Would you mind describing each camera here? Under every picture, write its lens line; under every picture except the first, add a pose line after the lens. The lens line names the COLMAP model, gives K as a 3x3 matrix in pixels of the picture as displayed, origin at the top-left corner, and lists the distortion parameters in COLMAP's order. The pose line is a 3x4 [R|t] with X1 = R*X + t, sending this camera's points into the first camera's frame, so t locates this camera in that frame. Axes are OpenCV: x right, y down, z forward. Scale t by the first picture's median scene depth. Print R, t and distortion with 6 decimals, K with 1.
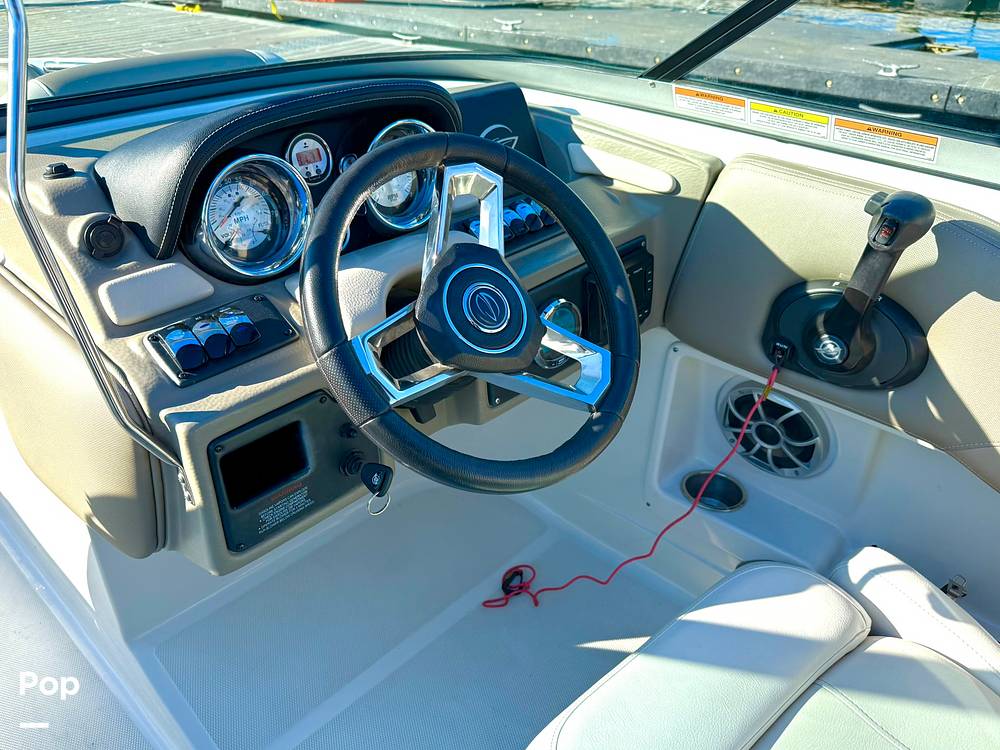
lens RADIAL K [[804.9, 0, 499.3], [0, 804.9, 372.5], [0, 0, 1]] dist [-0.000101, -0.000033]
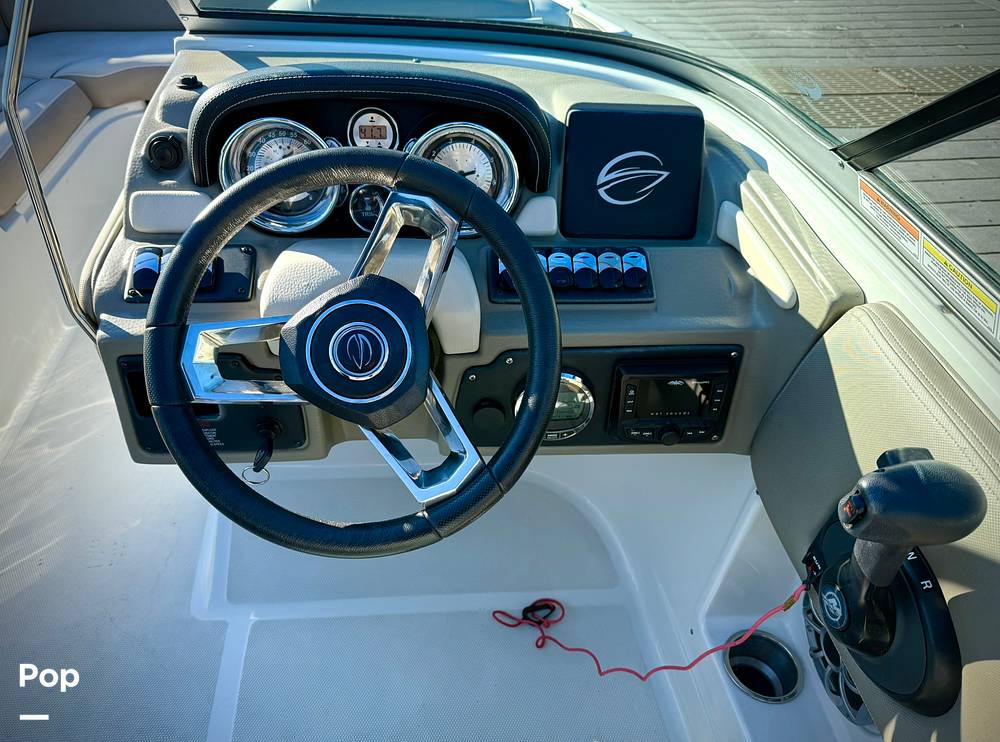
lens RADIAL K [[784.8, 0, 499.1], [0, 784.8, 374.0], [0, 0, 1]] dist [0.003761, 0.000083]
pose [[0.745608, 0.444184, -0.496759, 0.423985], [-0.384437, 0.895611, 0.223805, -0.241943], [0.544313, 0.024102, 0.838536, 0.251671]]
